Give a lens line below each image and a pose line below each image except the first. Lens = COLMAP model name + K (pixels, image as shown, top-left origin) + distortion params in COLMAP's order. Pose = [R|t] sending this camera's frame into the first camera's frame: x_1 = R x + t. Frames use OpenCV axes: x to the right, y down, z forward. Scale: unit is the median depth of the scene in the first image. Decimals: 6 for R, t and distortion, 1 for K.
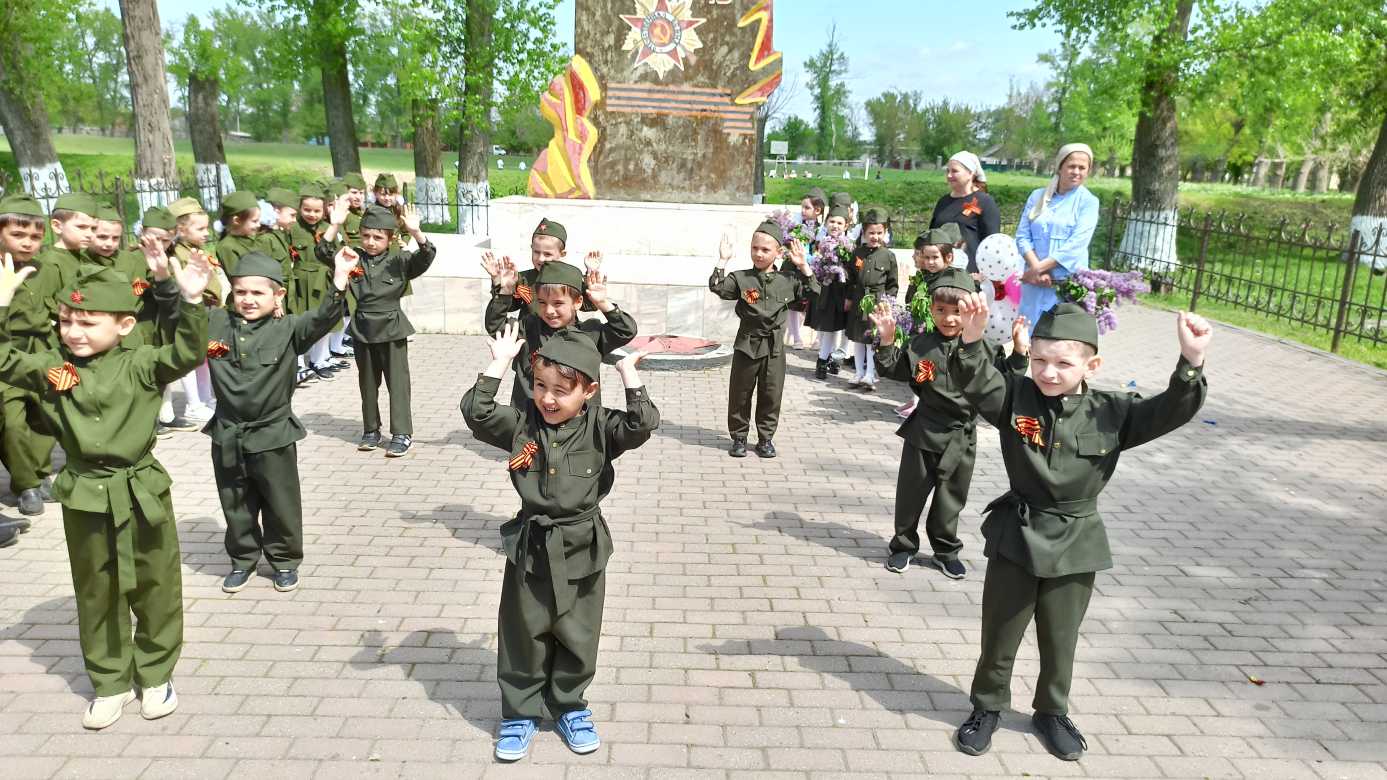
lens RADIAL K [[1035.5, 0, 694.8], [0, 1035.5, 393.8], [0, 0, 1]] dist [0.054674, -0.057440]
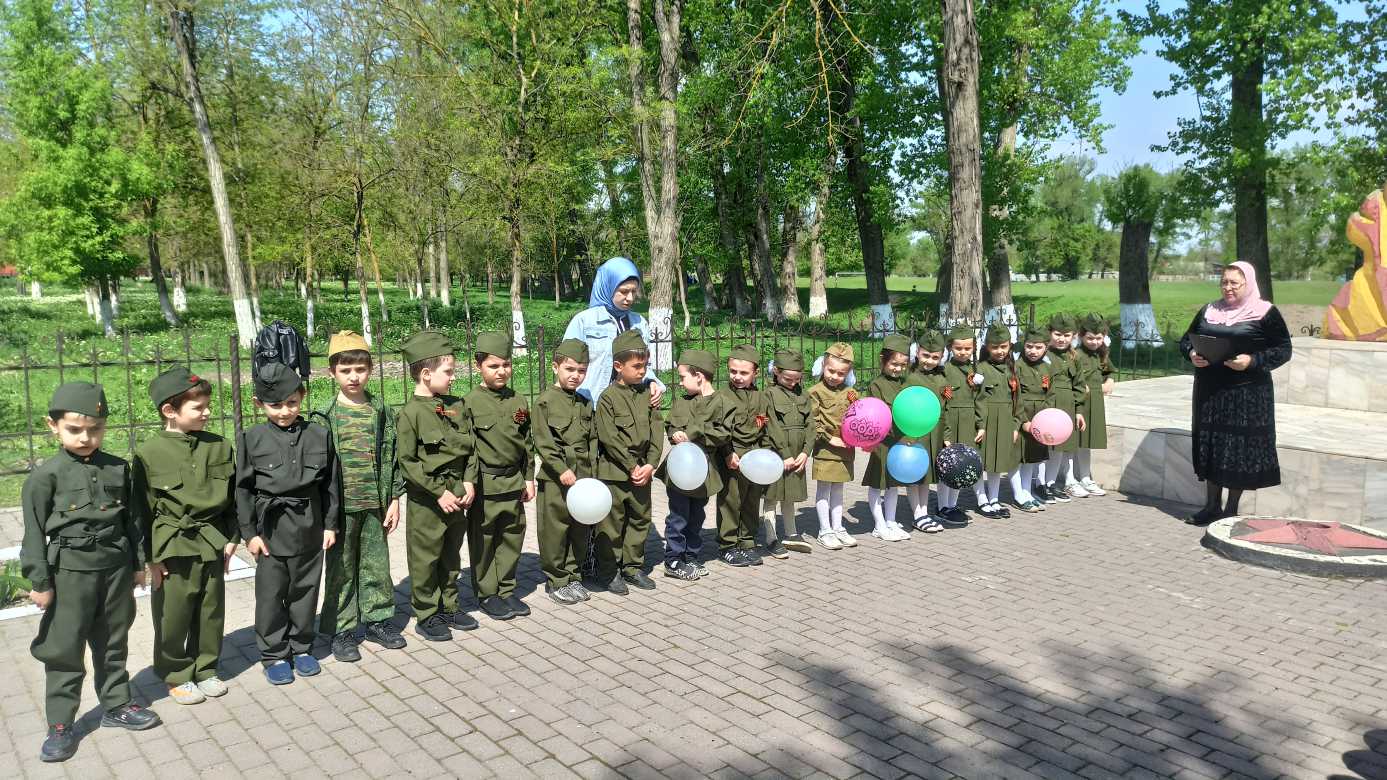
lens RADIAL K [[1024.7, 0, 693.5], [0, 1024.7, 390.0], [0, 0, 1]] dist [0.087085, -0.106560]
pose [[0.611396, 0.050855, -0.789689, 0.186824], [-0.154098, 0.986480, -0.055778, -0.028159], [0.776176, 0.155792, 0.610967, 0.123084]]
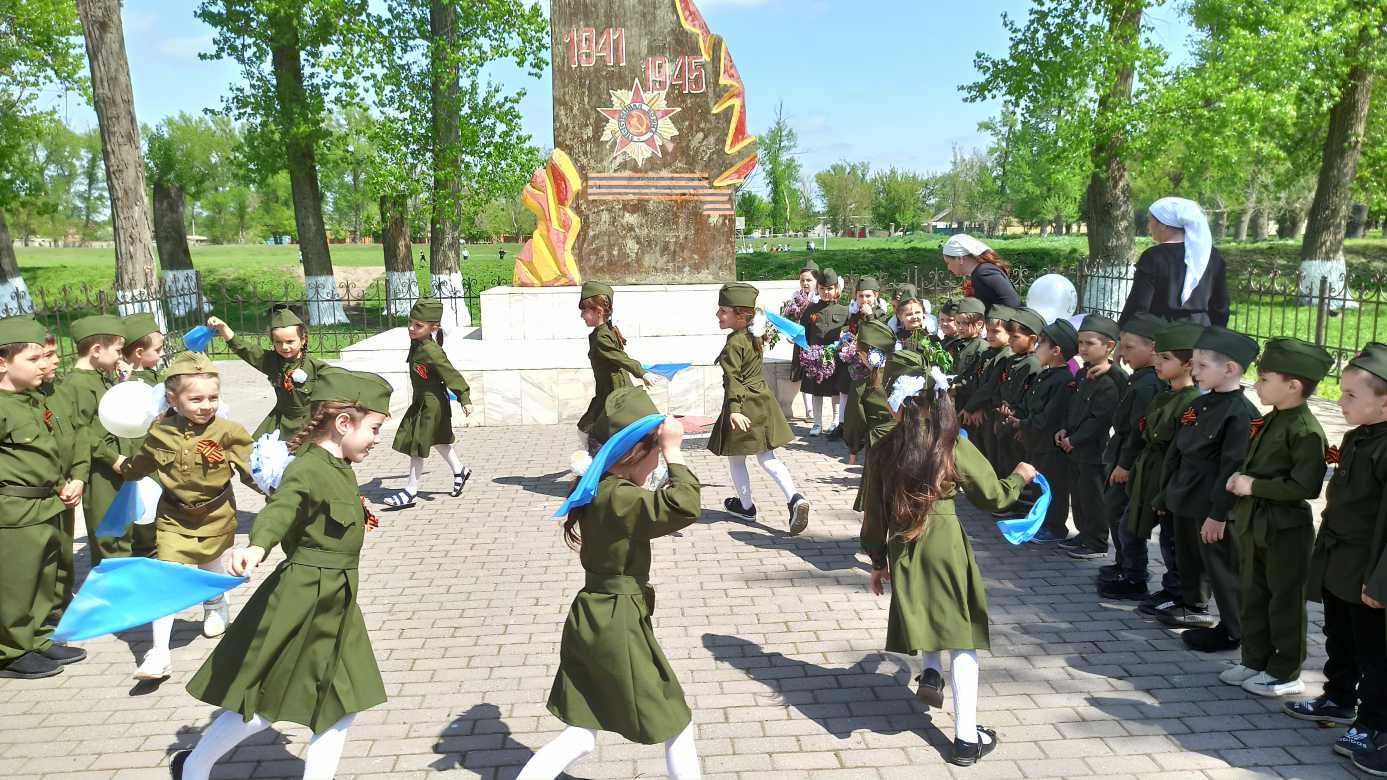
lens RADIAL K [[1036.1, 0, 698.7], [0, 1036.1, 388.5], [0, 0, 1]] dist [0.061525, -0.062820]
pose [[0.997614, -0.057947, 0.037517, -0.025352], [0.060668, 0.995261, -0.075997, -0.003321], [-0.032936, 0.078091, 0.996402, -0.006541]]
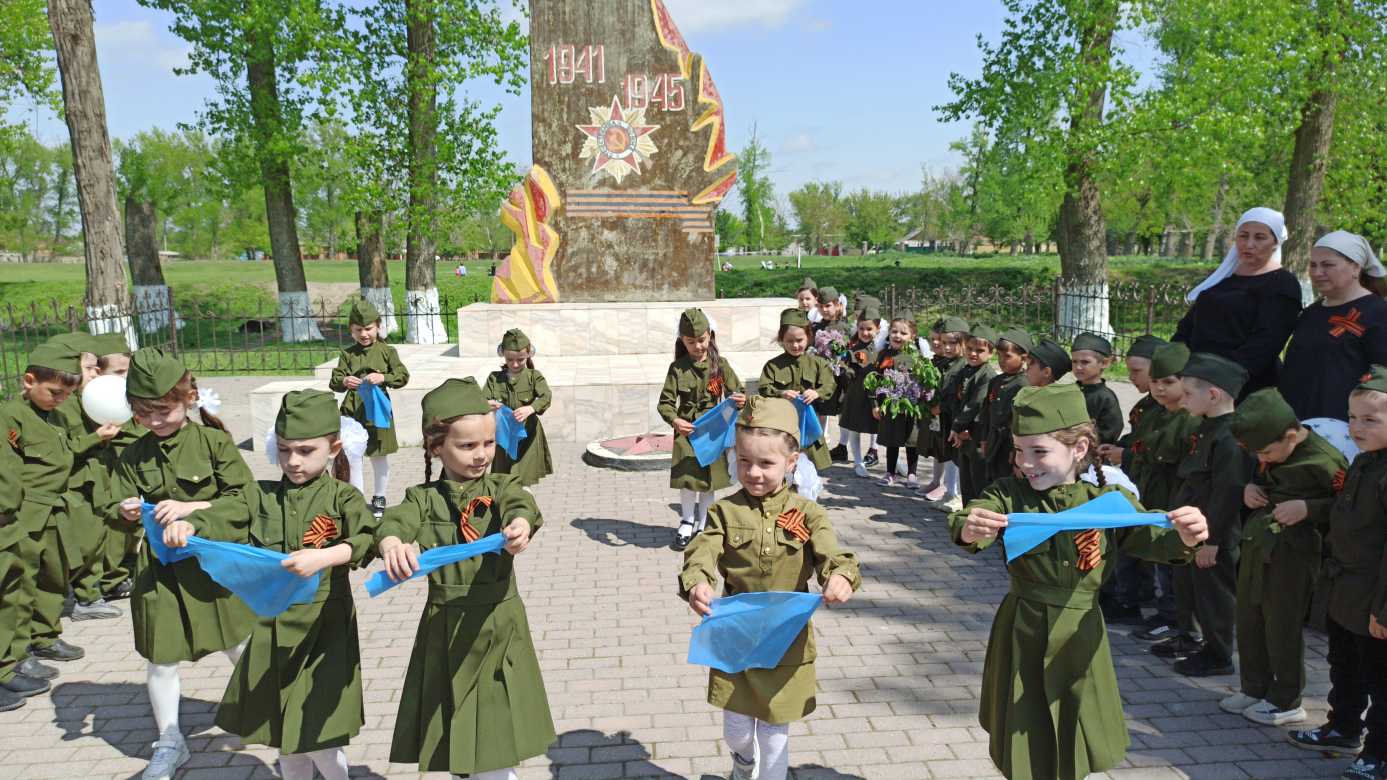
lens RADIAL K [[1031.7, 0, 693.5], [0, 1031.7, 390.0], [0, 0, 1]] dist [0.056407, -0.051275]
pose [[0.996718, -0.055904, 0.058549, -0.029725], [0.060991, 0.994160, -0.089031, -0.005710], [-0.053229, 0.092310, 0.994307, 0.002584]]
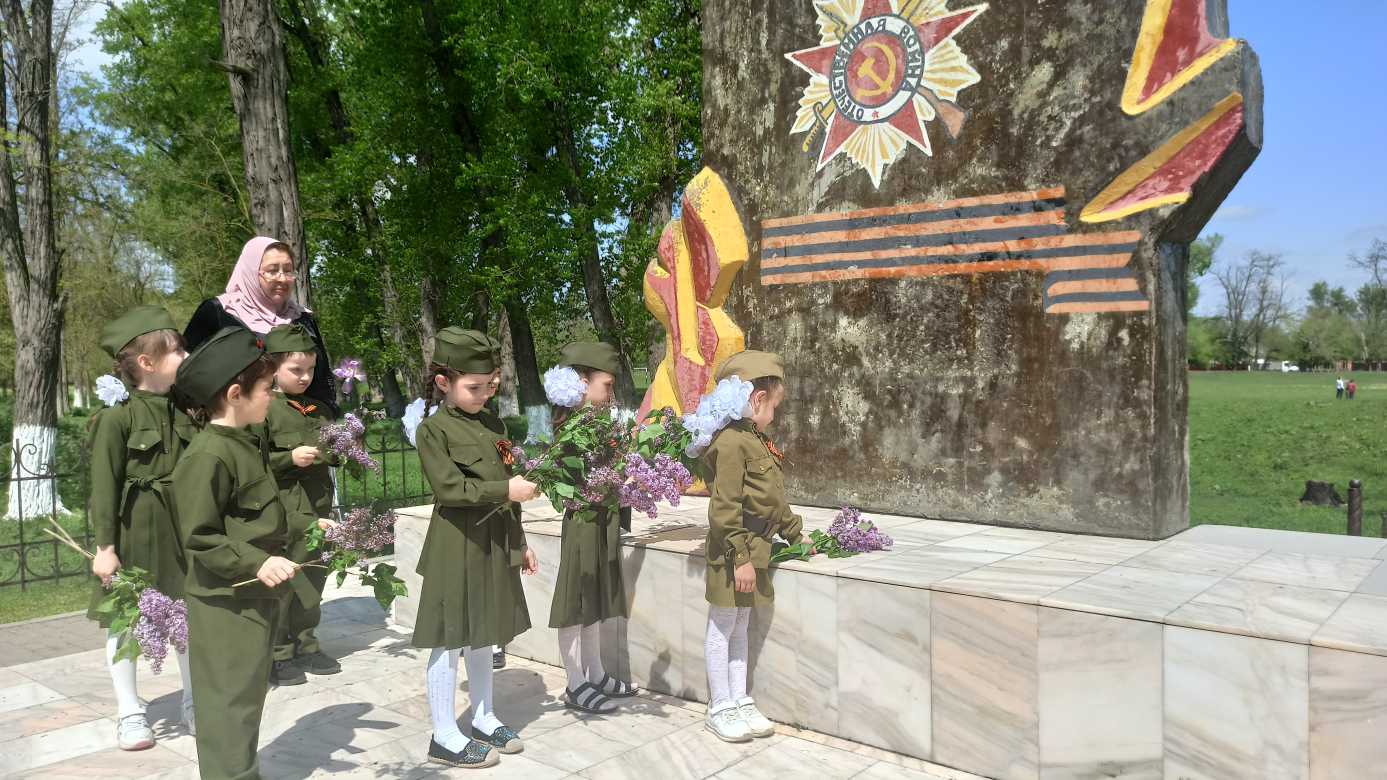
lens RADIAL K [[1036.1, 0, 698.7], [0, 1036.1, 388.5], [0, 0, 1]] dist [0.061525, -0.062820]
pose [[0.745983, -0.029436, -0.665315, 0.162475], [-0.114964, 0.978332, -0.172189, -0.158646], [0.655967, 0.204937, 0.726435, 0.690079]]
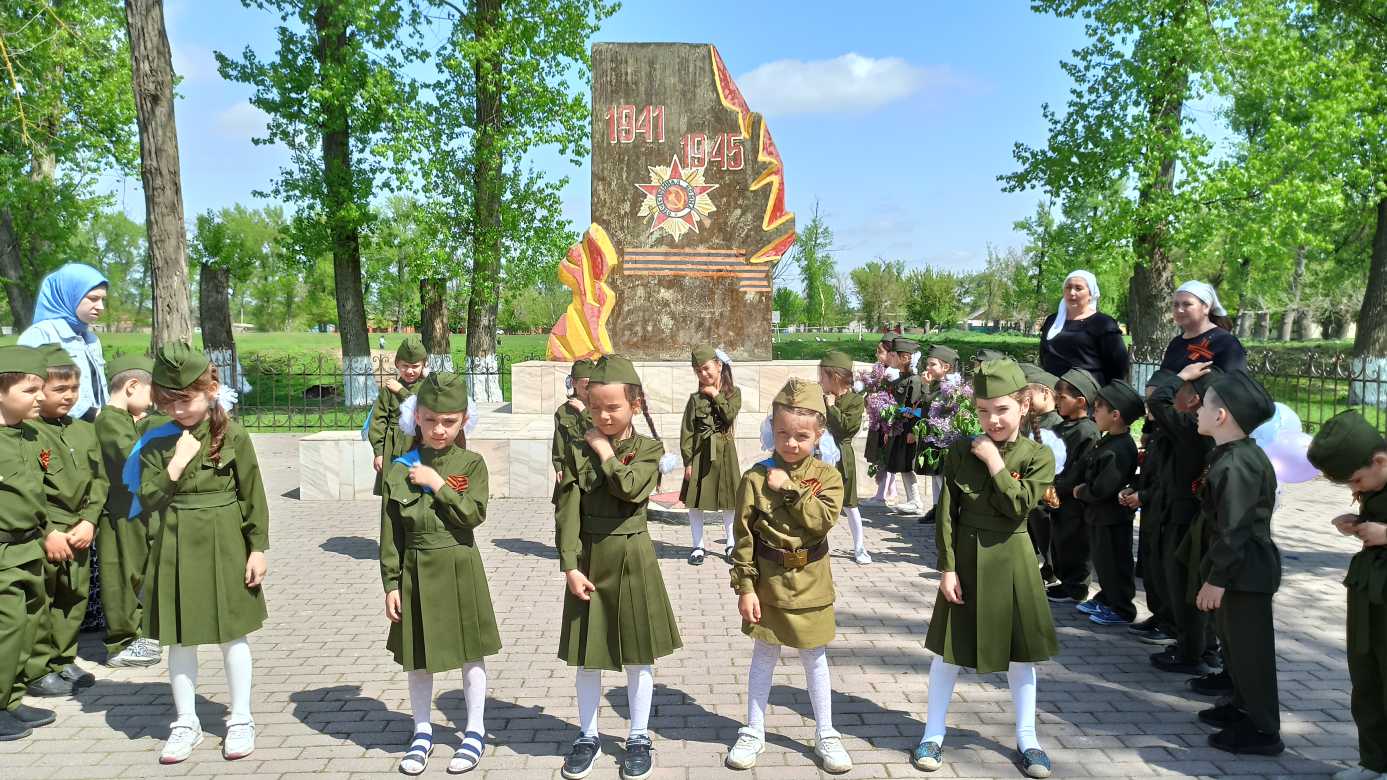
lens RADIAL K [[1032.5, 0, 695.7], [0, 1032.5, 397.9], [0, 0, 1]] dist [0.062826, -0.065929]
pose [[0.999309, -0.036637, 0.006297, -0.025306], [0.037171, 0.986710, -0.158183, 0.008128], [-0.000418, 0.158307, 0.987390, 0.024756]]
